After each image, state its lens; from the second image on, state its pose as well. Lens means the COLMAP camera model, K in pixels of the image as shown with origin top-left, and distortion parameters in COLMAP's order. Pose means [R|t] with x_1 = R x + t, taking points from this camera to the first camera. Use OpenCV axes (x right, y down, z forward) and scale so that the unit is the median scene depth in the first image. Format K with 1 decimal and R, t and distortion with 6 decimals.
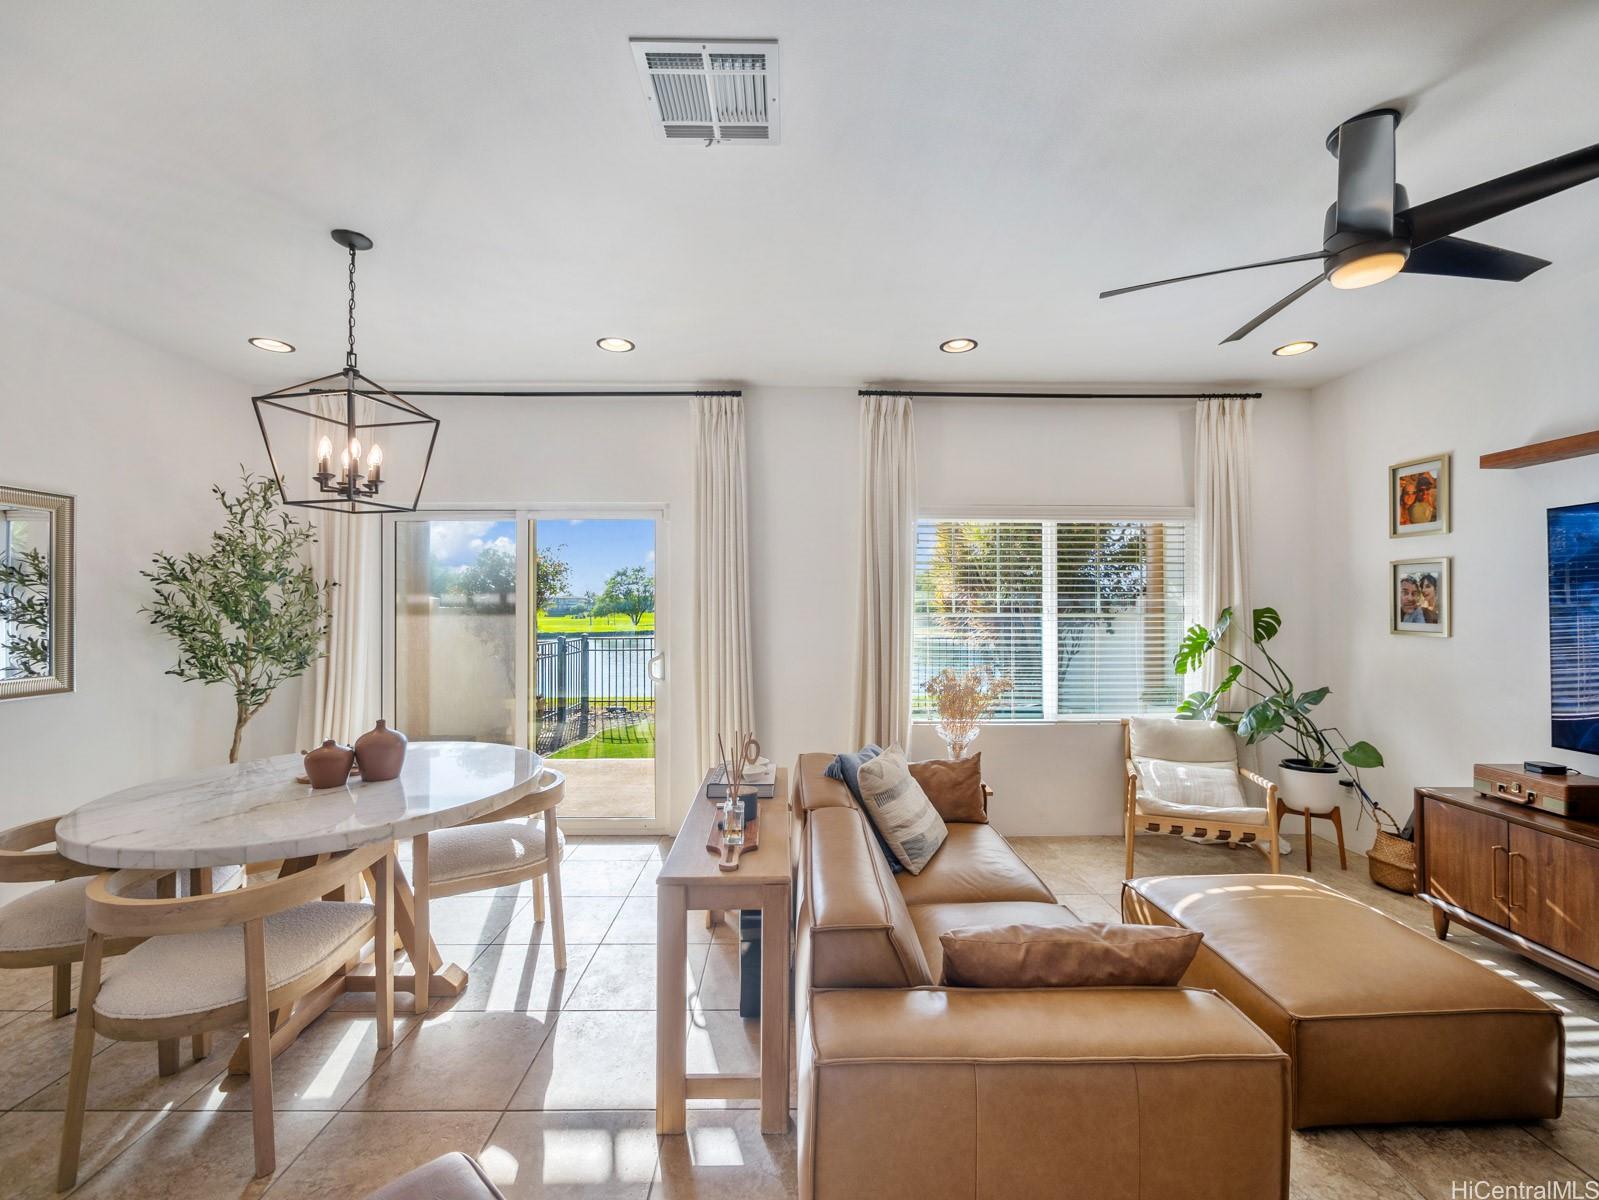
lens RADIAL K [[669.2, 0, 801.3], [0, 669.2, 605.1], [0, 0, 1]] dist [-0.004333, 0.000234]
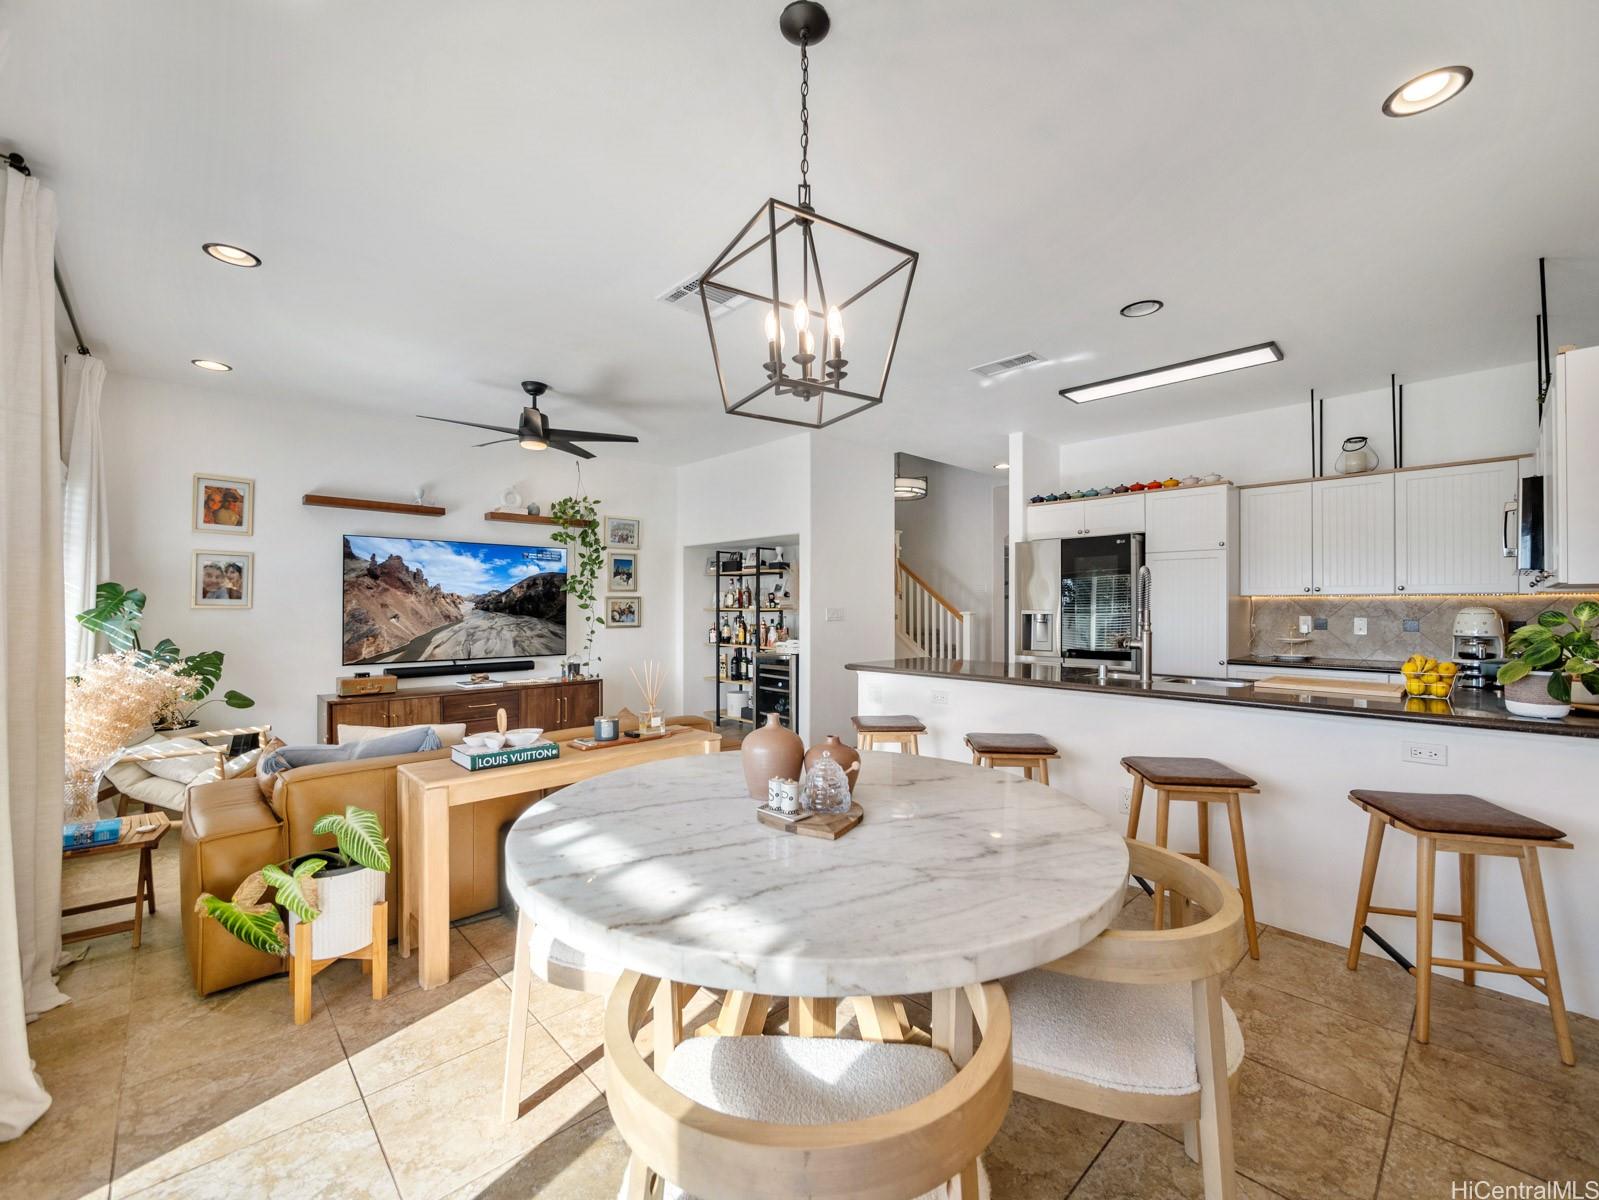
lens RADIAL K [[658.9, 0, 799.5], [0, 658.9, 600.0], [0, 0, 1]] dist [-0.001777, -0.000049]
pose [[-0.679149, 0.008704, 0.733949, -0.827736], [-0.003518, 0.999880, -0.015113, 0.044284], [-0.733992, -0.012846, -0.679036, 1.038632]]
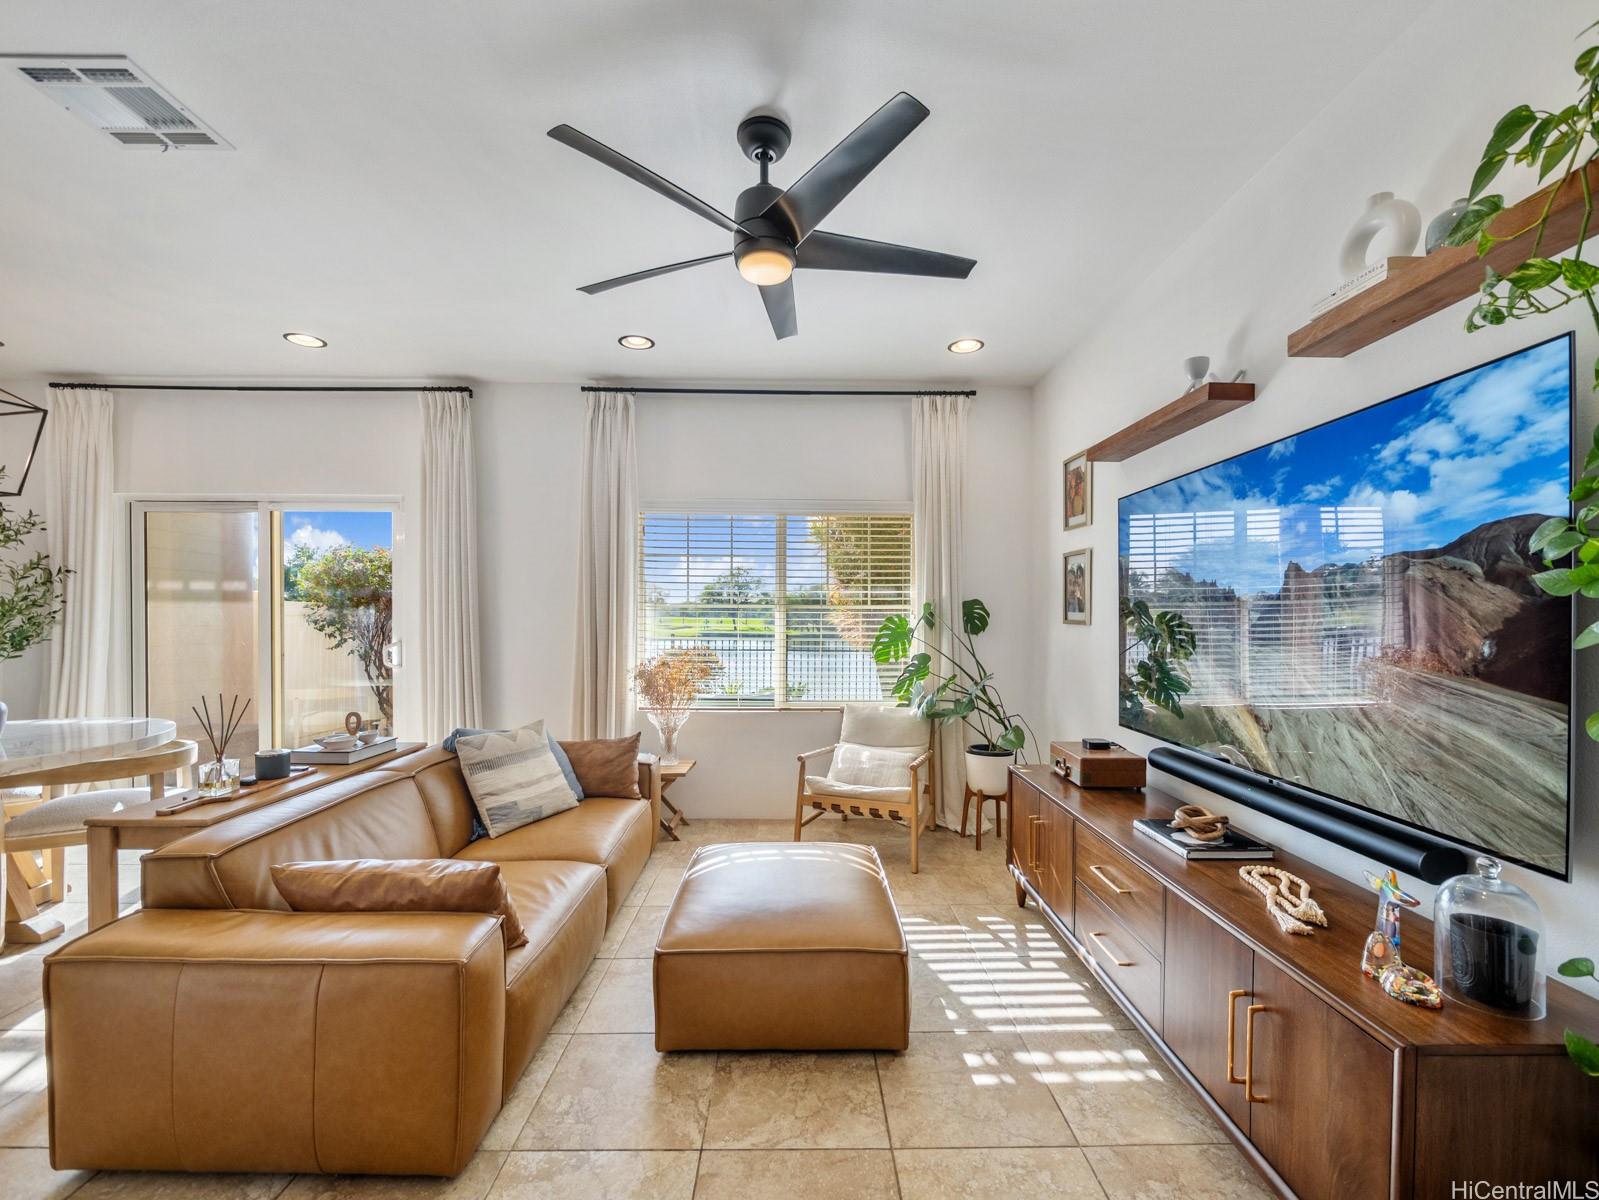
lens RADIAL K [[677.8, 0, 801.3], [0, 677.8, 623.9], [0, 0, 1]] dist [-0.001787, -0.000109]
pose [[0.999967, 0.005542, -0.005868, 0.502429], [-0.005437, 0.999828, 0.017717, 0.028639], [0.005965, -0.017685, 0.999826, -0.056468]]
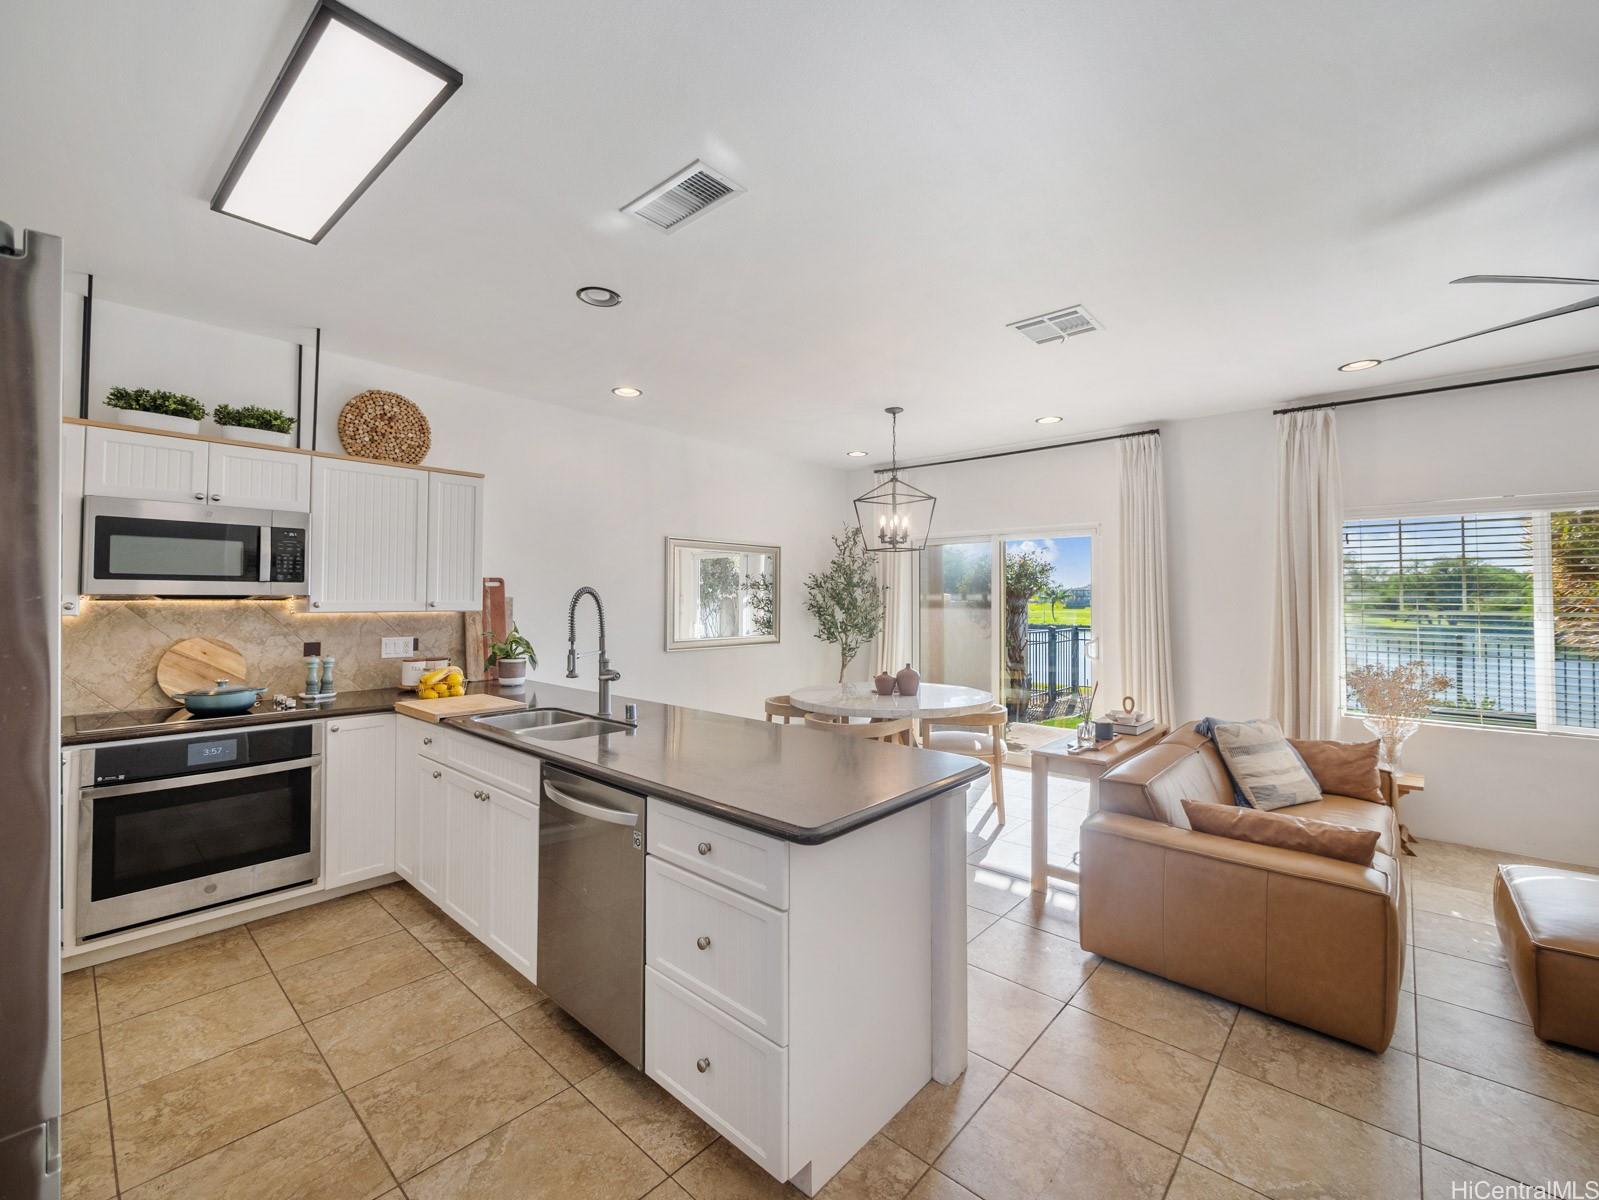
lens RADIAL K [[677.8, 0, 789.2], [0, 677.8, 580.6], [0, 0, 1]] dist [-0.010900, 0.000158]
pose [[0.729575, -0.015367, -0.683728, 0.303105], [-0.000592, 0.999733, -0.023101, -0.011165], [0.683900, 0.017258, 0.729372, -0.435722]]
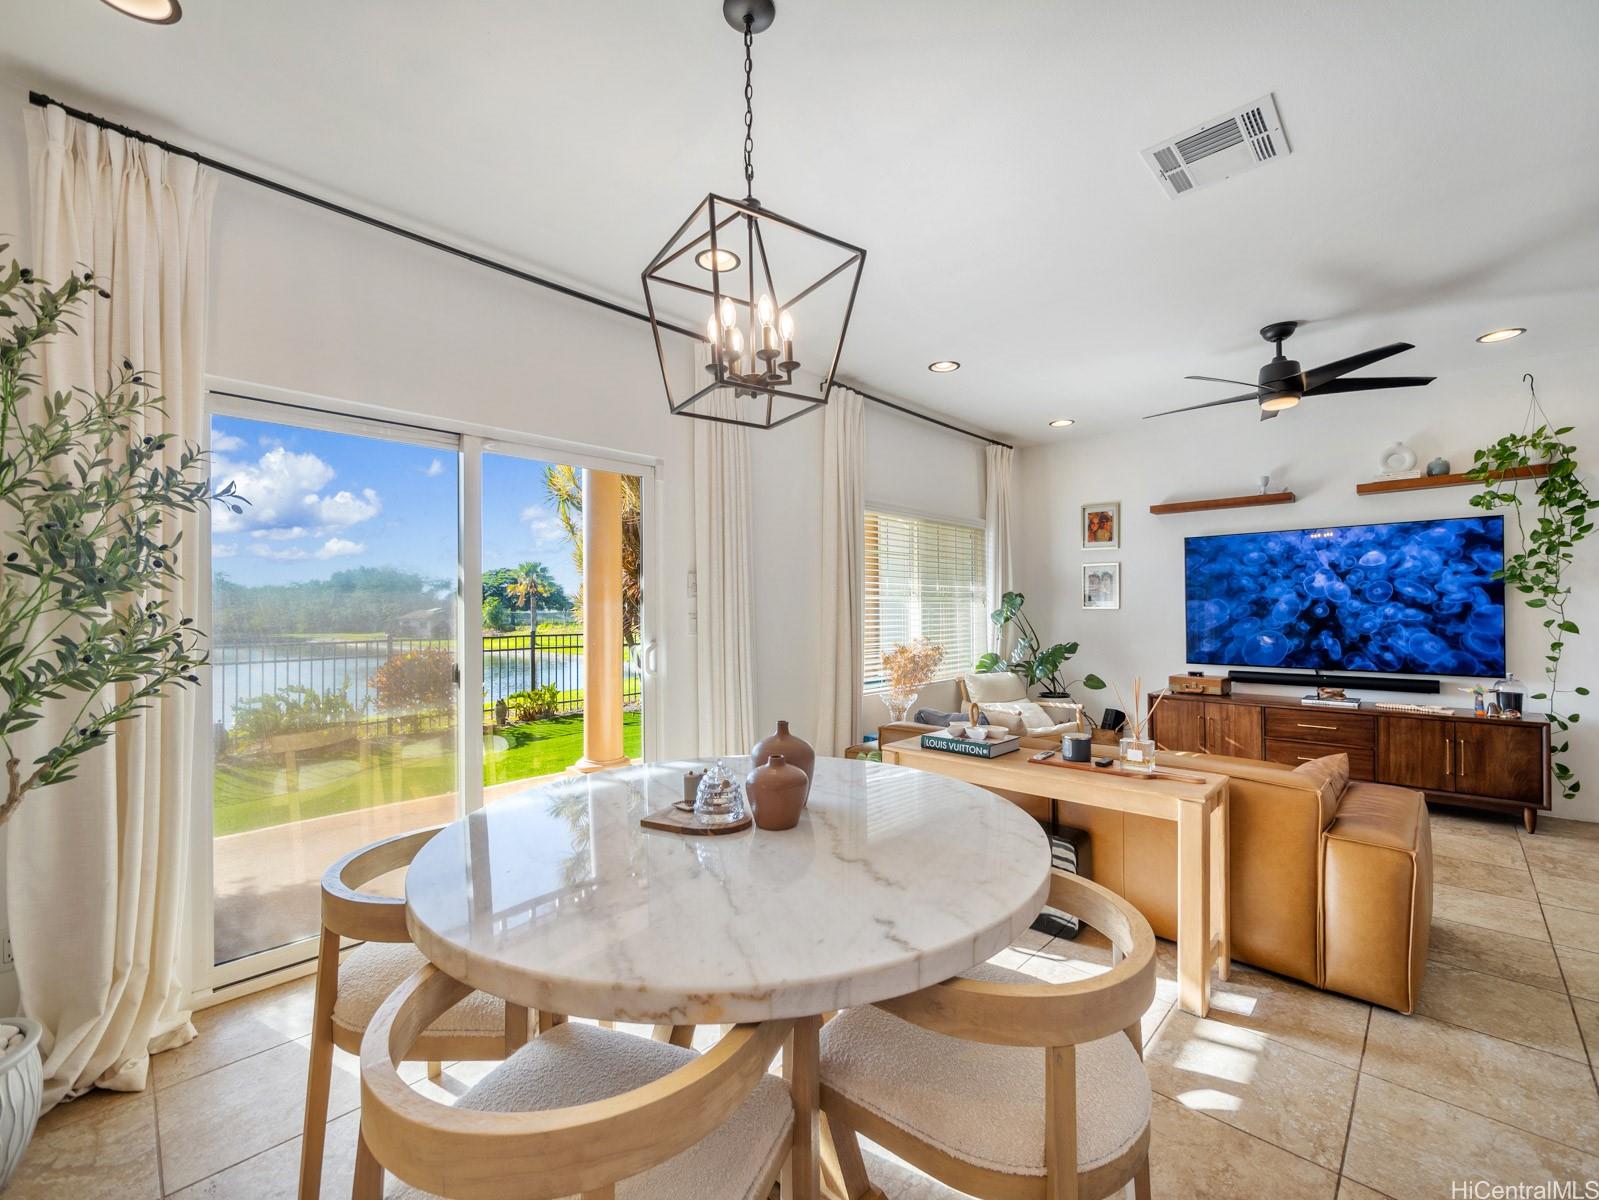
lens RADIAL K [[669.2, 0, 801.3], [0, 669.2, 605.1], [0, 0, 1]] dist [-0.004333, 0.000234]
pose [[0.703022, -0.001452, 0.711167, -0.792484], [0.004054, 0.999990, -0.001966, 0.036446], [-0.711157, 0.004265, 0.703020, 0.350981]]
